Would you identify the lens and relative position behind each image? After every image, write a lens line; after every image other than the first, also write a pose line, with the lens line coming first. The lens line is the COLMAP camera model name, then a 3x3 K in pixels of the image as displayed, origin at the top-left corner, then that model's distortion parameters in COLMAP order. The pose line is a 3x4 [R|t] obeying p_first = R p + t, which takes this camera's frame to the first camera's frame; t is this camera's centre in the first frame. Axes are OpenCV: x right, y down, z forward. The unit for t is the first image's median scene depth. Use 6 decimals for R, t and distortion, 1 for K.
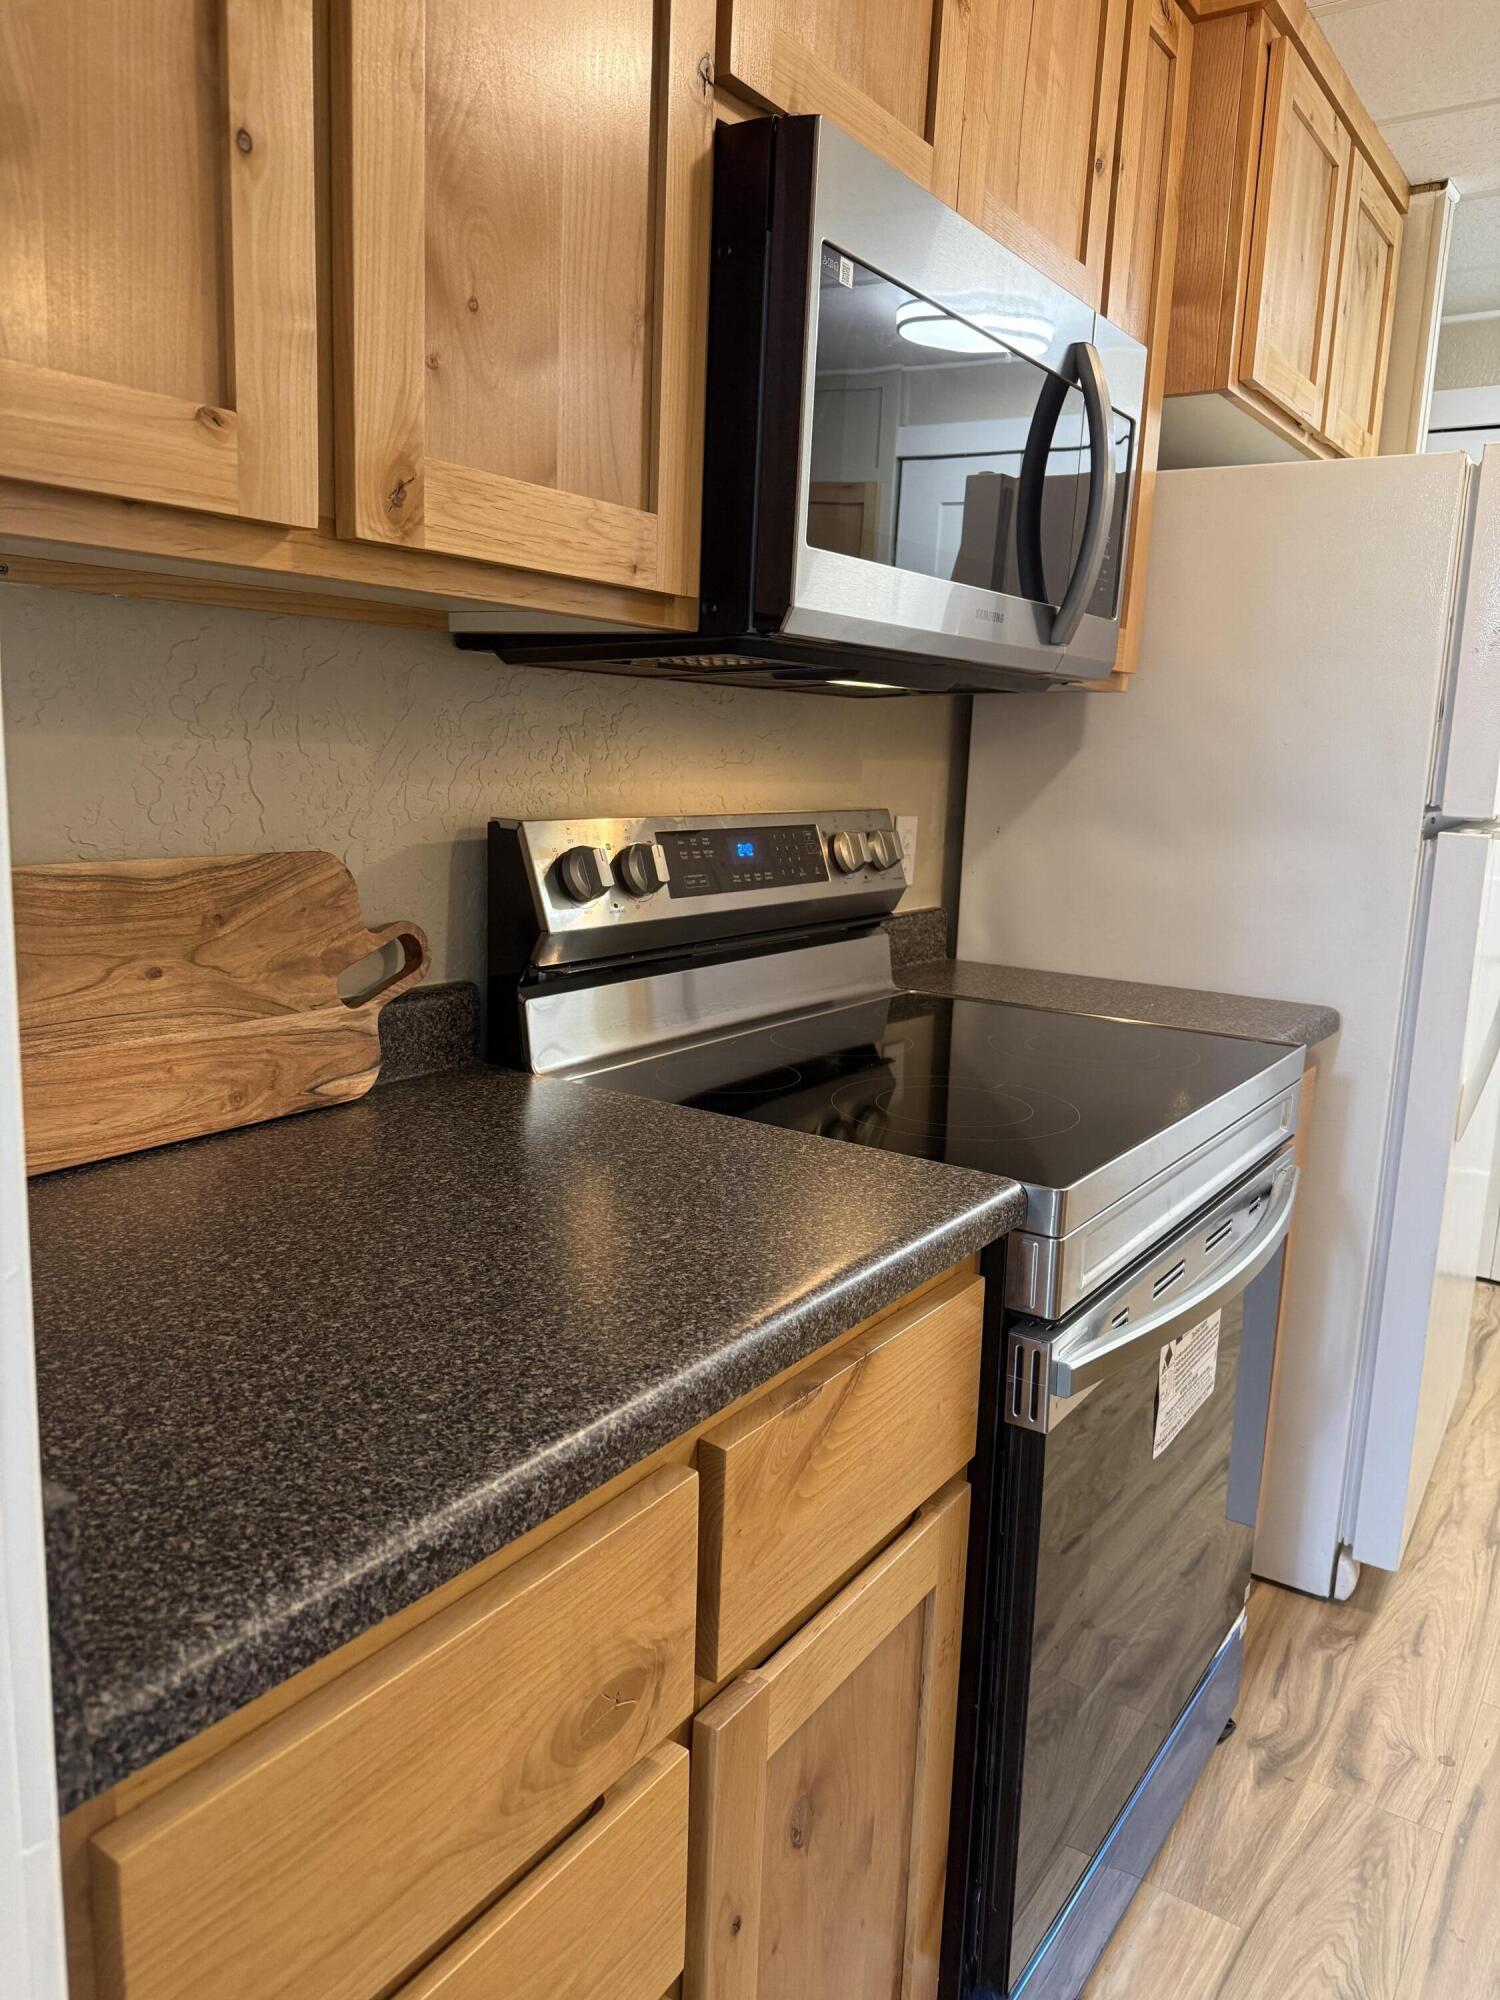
lens RADIAL K [[1402.5, 0, 753.1], [0, 1402.5, 1011.5], [0, 0, 1]] dist [0.098017, -0.103889]
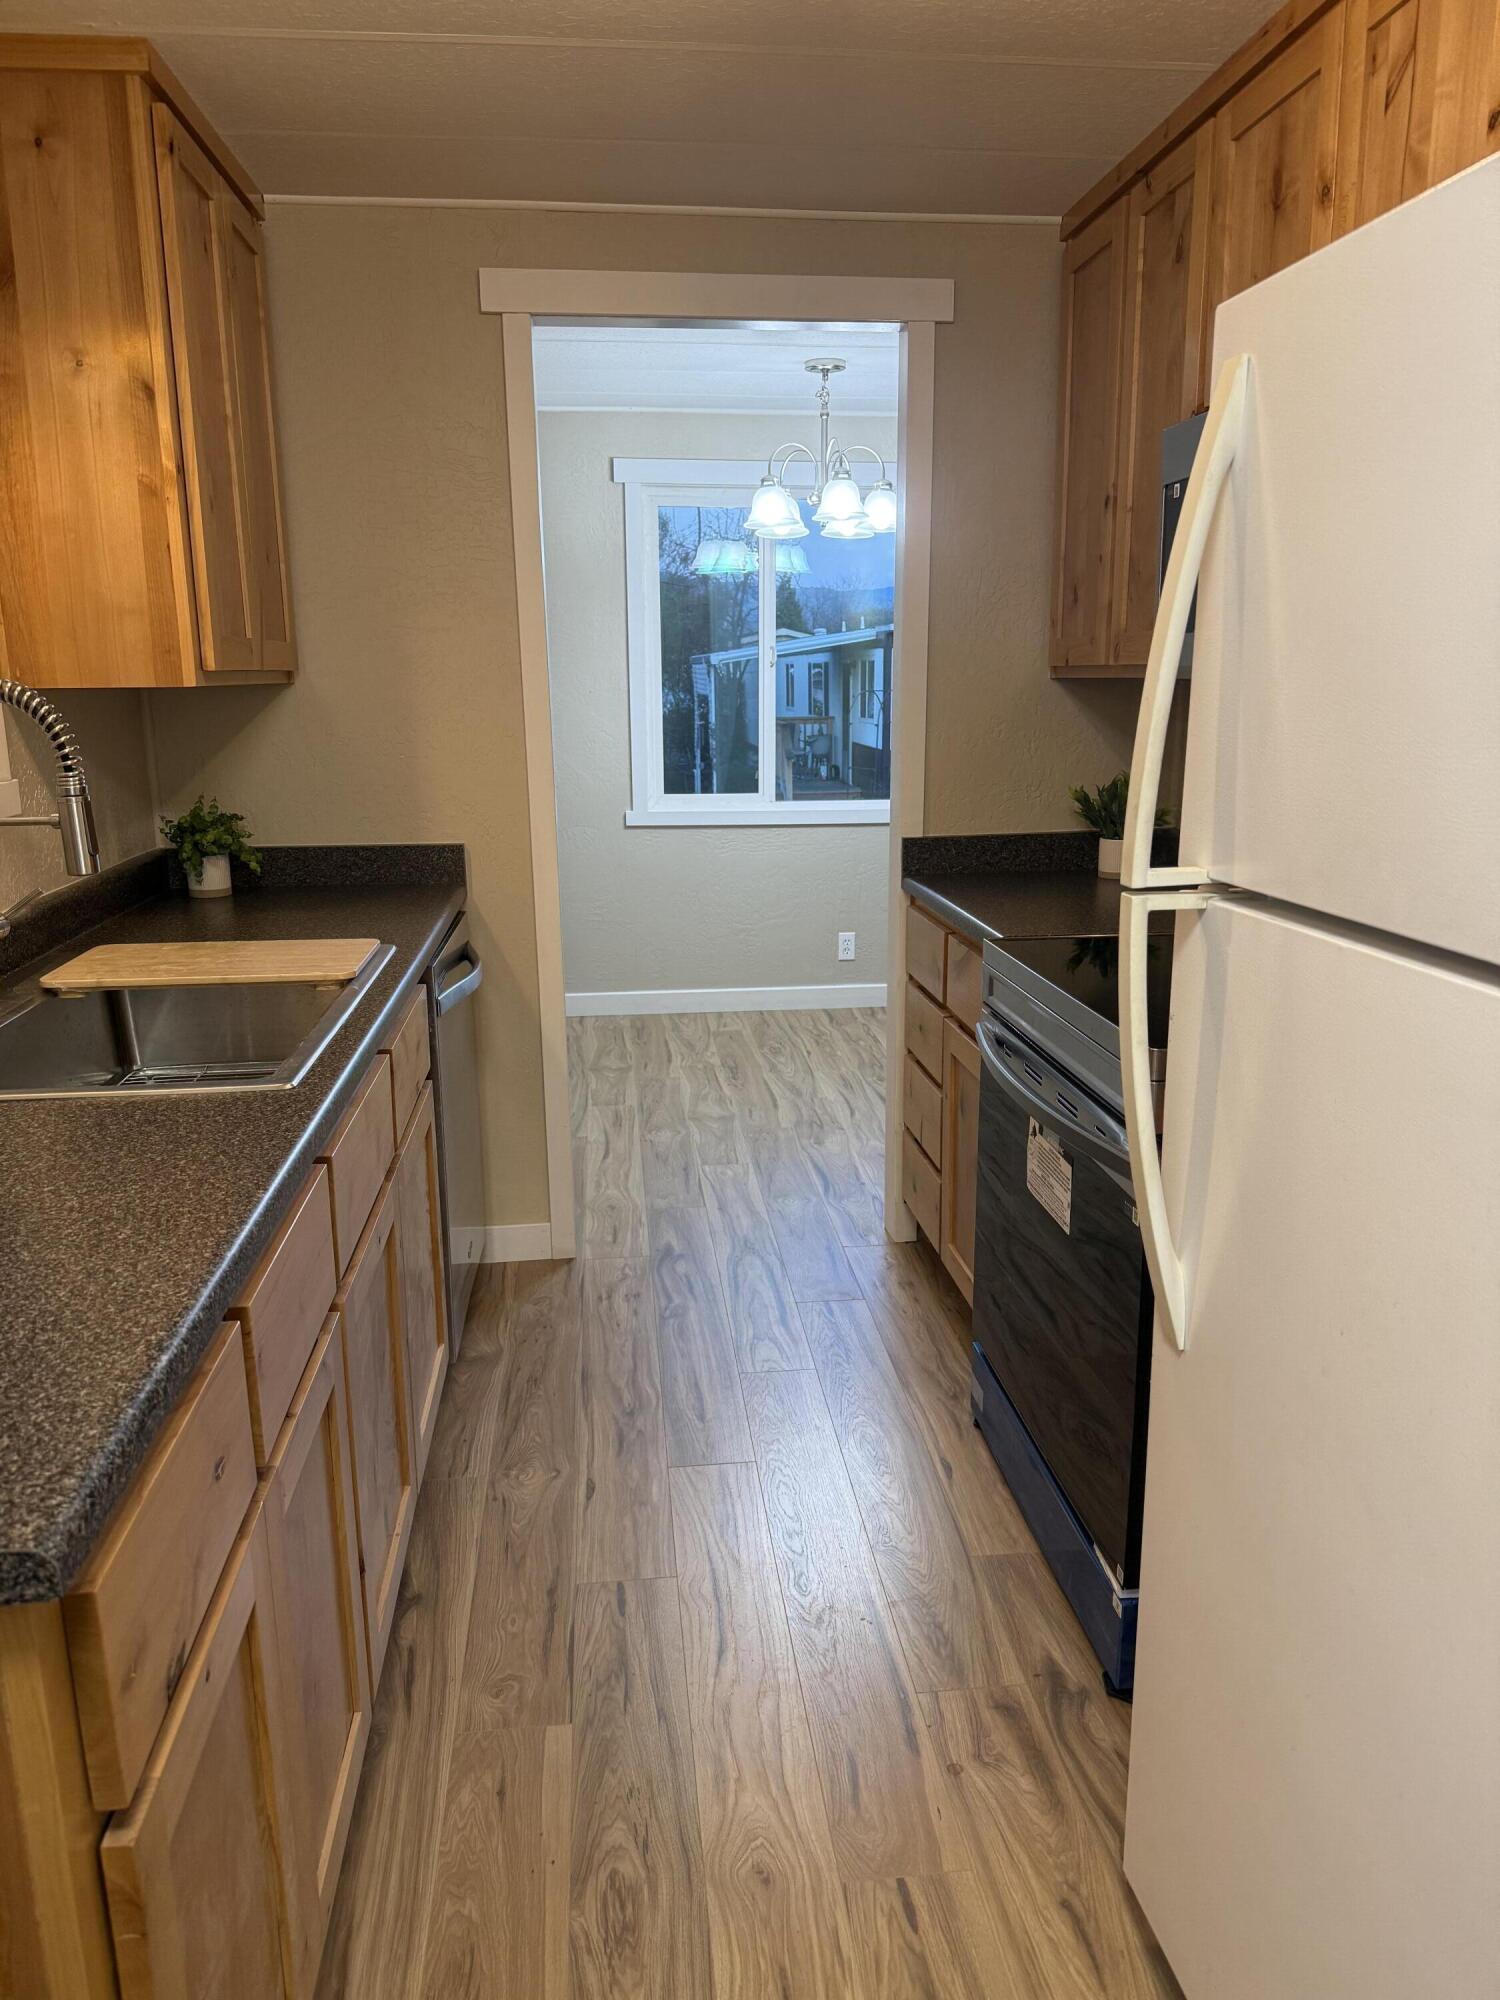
lens RADIAL K [[1402.5, 0, 753.1], [0, 1402.5, 1011.5], [0, 0, 1]] dist [0.098017, -0.103889]
pose [[-0.758684, 0.116332, -0.640988, 1.324427], [-0.144096, 0.929589, 0.339264, -0.315449], [0.635323, 0.349758, -0.688502, 1.608342]]
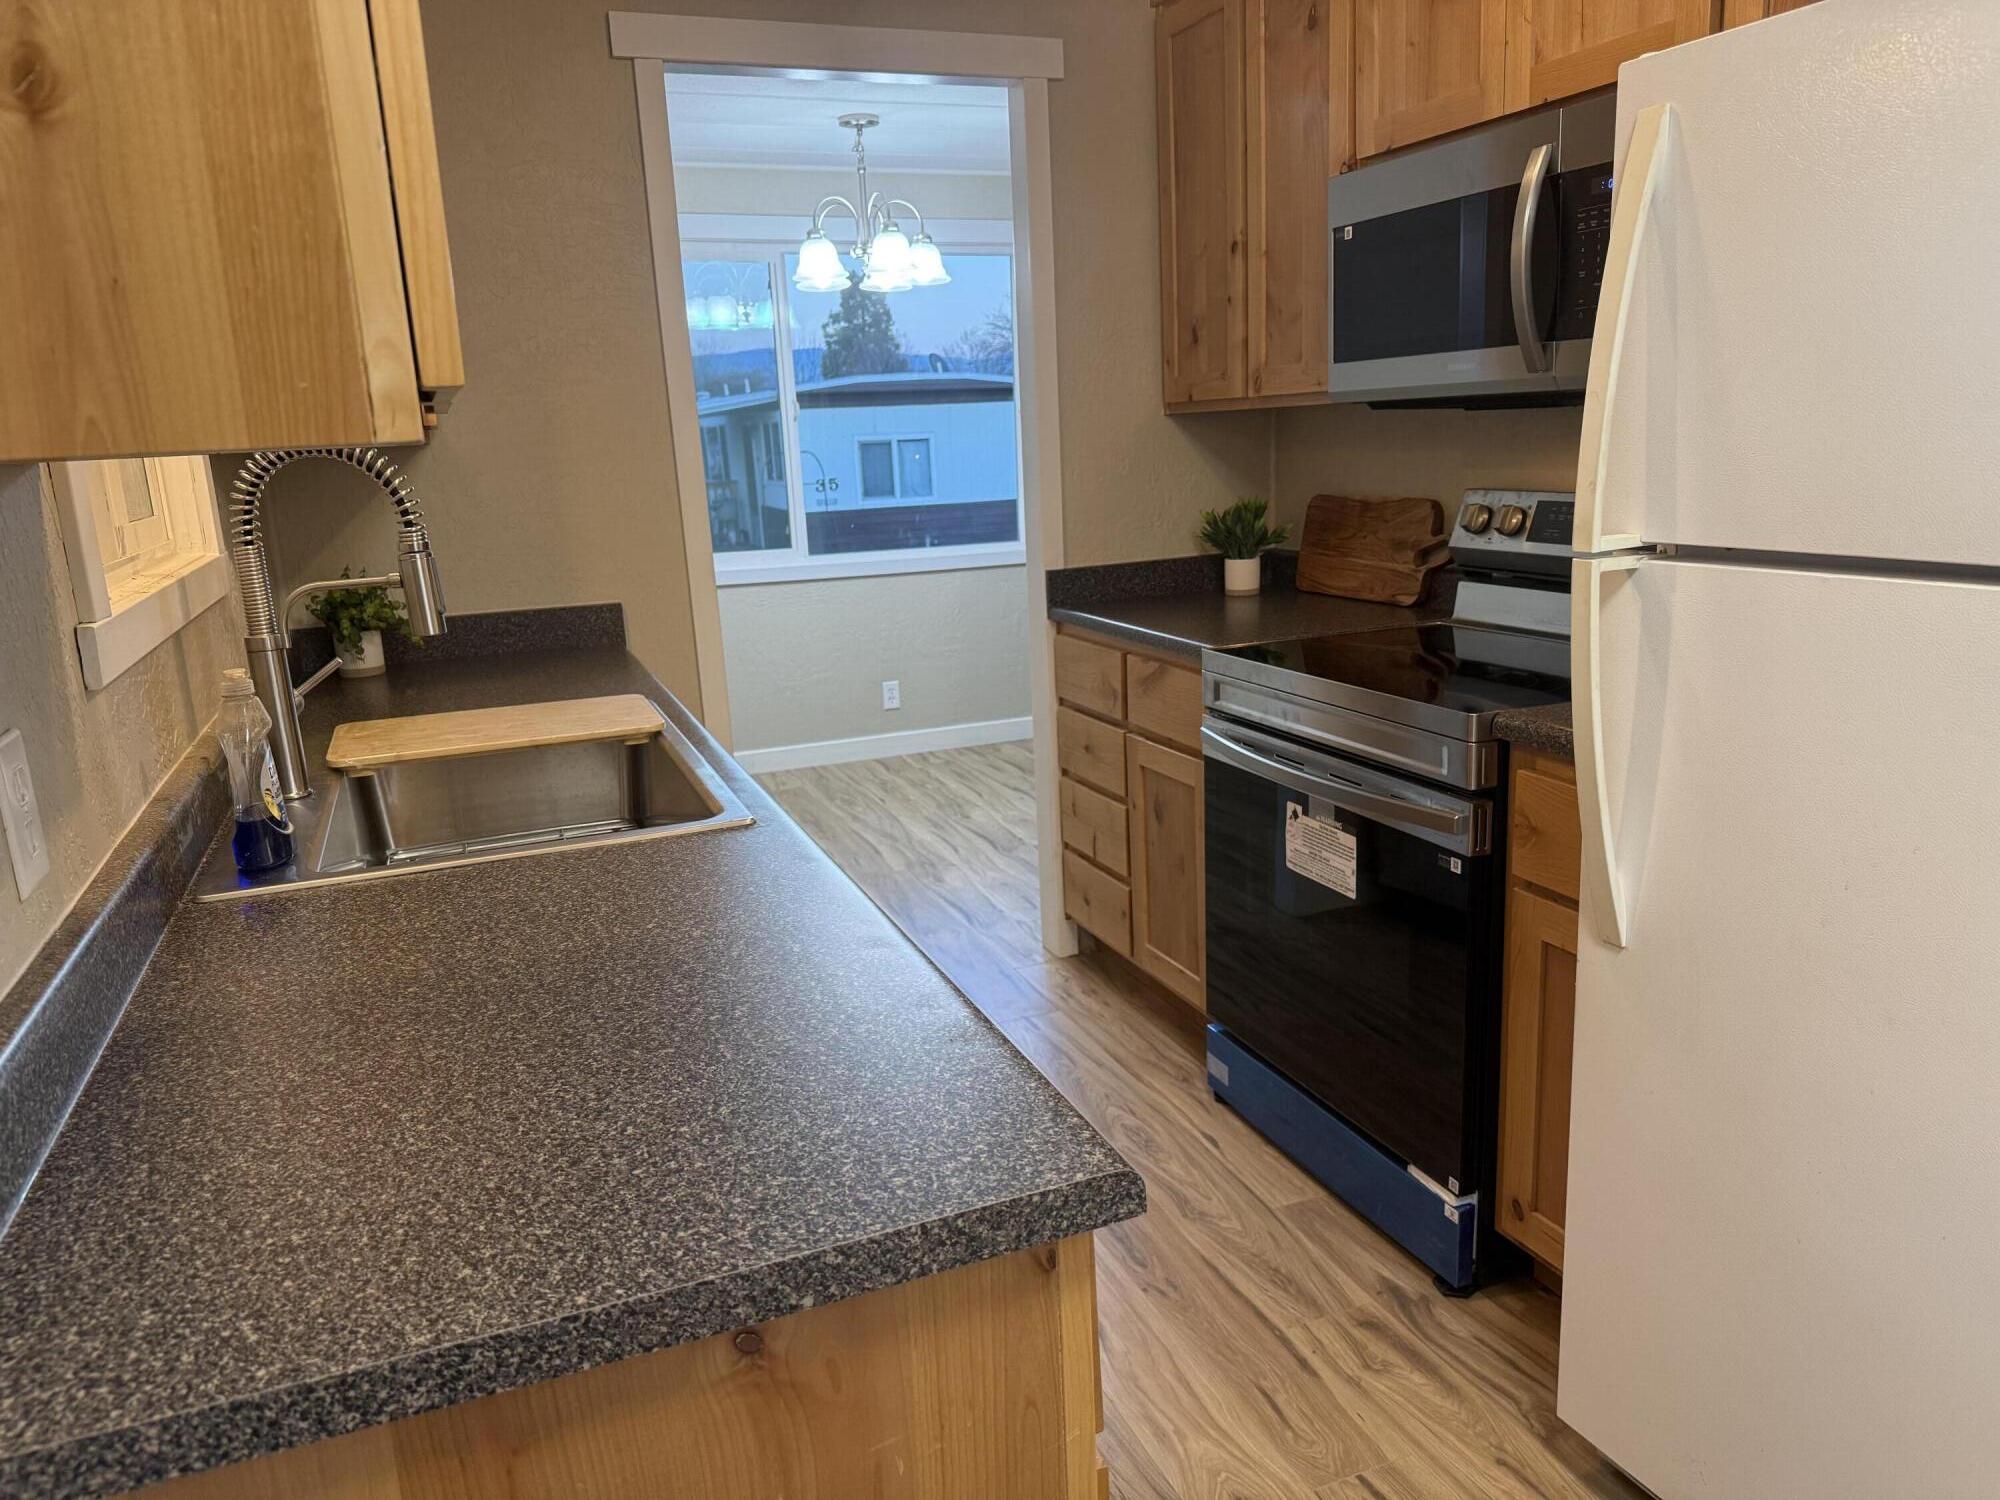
lens RADIAL K [[1402.5, 0, 1011.4], [0, 1402.5, 770.4], [0, 0, 1]] dist [0.098017, -0.103889]
pose [[-0.558908, 0.179192, -0.809637, 1.631382], [-0.132452, 0.944545, 0.300484, -0.239377], [0.818583, 0.275181, -0.504179, 1.379175]]
